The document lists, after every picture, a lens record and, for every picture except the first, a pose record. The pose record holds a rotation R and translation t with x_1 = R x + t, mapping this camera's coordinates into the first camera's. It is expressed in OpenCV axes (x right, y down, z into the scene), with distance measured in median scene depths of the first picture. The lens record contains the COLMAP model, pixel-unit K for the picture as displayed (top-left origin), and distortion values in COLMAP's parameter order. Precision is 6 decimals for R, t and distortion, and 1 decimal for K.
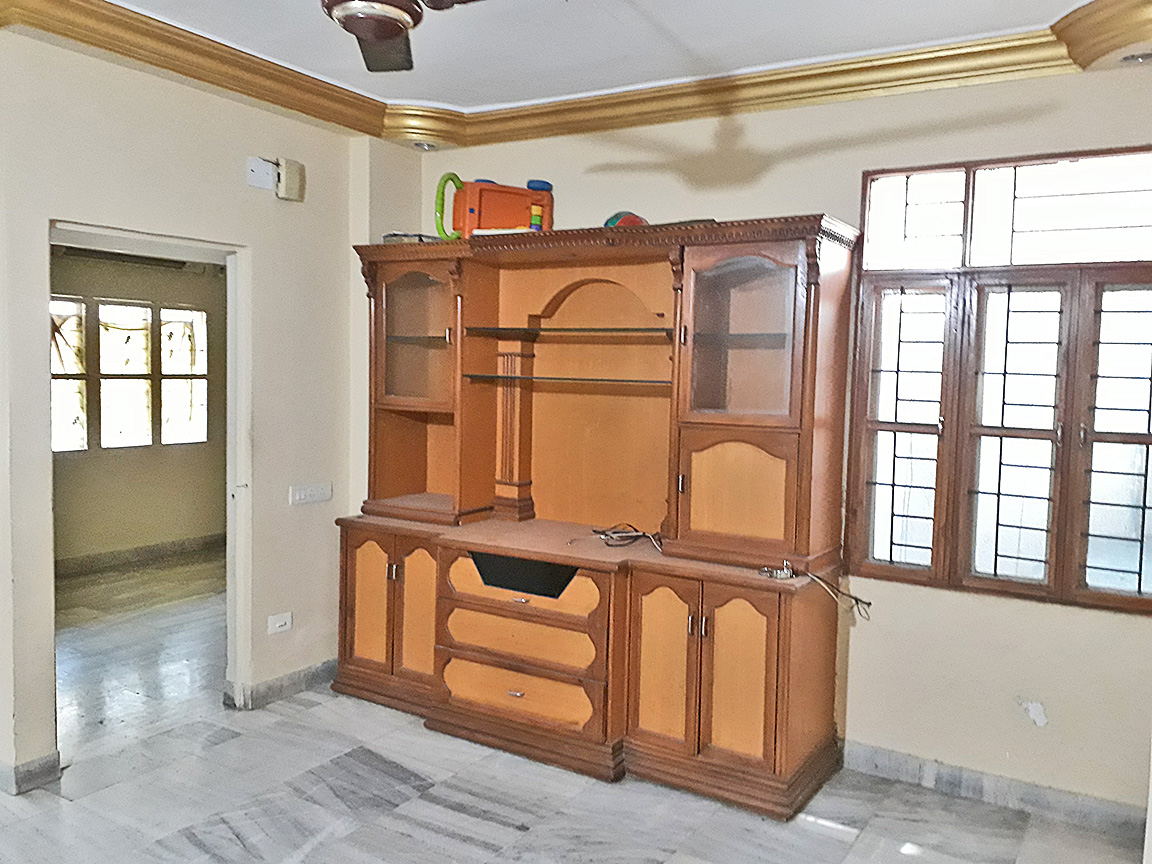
lens RADIAL K [[925.1, 0, 576.3], [0, 925.1, 438.9], [0, 0, 1]] dist [0.082450, -0.099256]
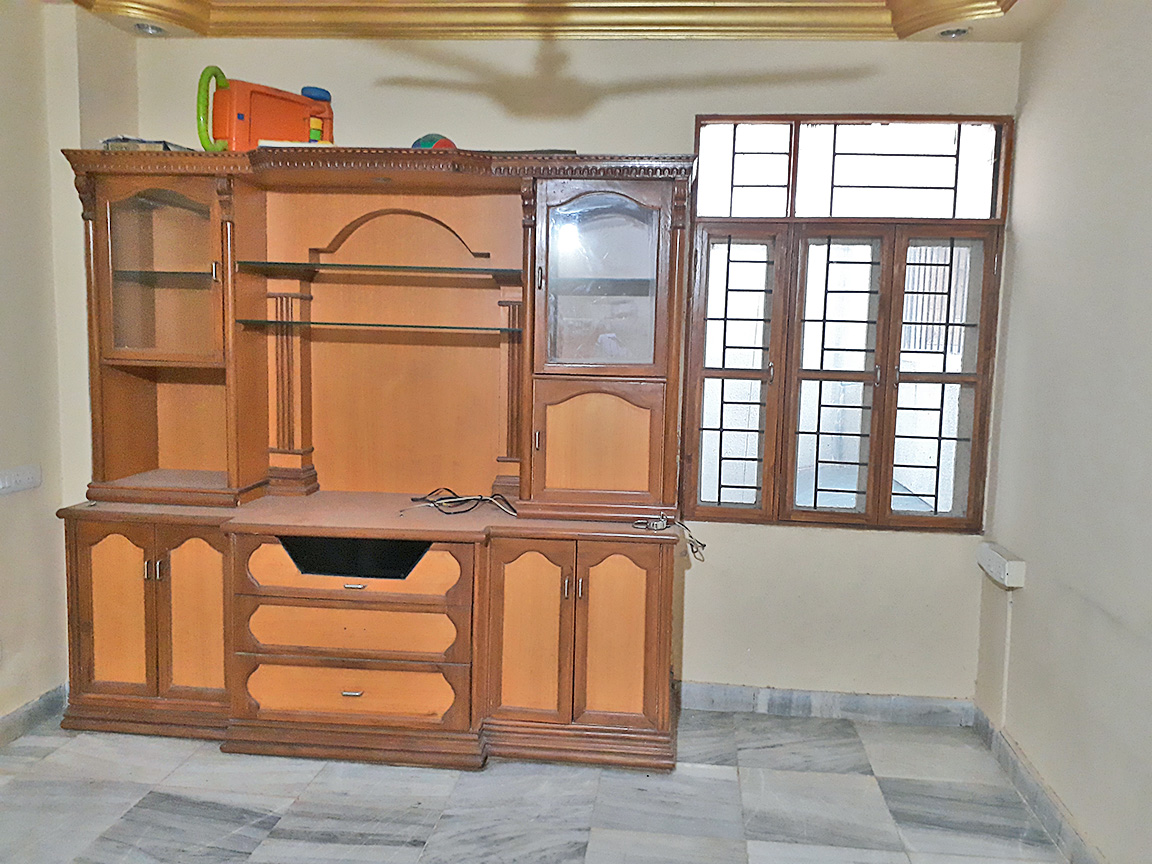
lens RADIAL K [[958.2, 0, 576.0], [0, 958.2, 432.0], [0, 0, 1]] dist [0.080703, -0.118323]
pose [[0.900917, -0.051917, 0.430875, -0.257623], [0.029740, 0.997871, 0.058051, -0.013817], [-0.432971, -0.039485, 0.900542, 0.117999]]
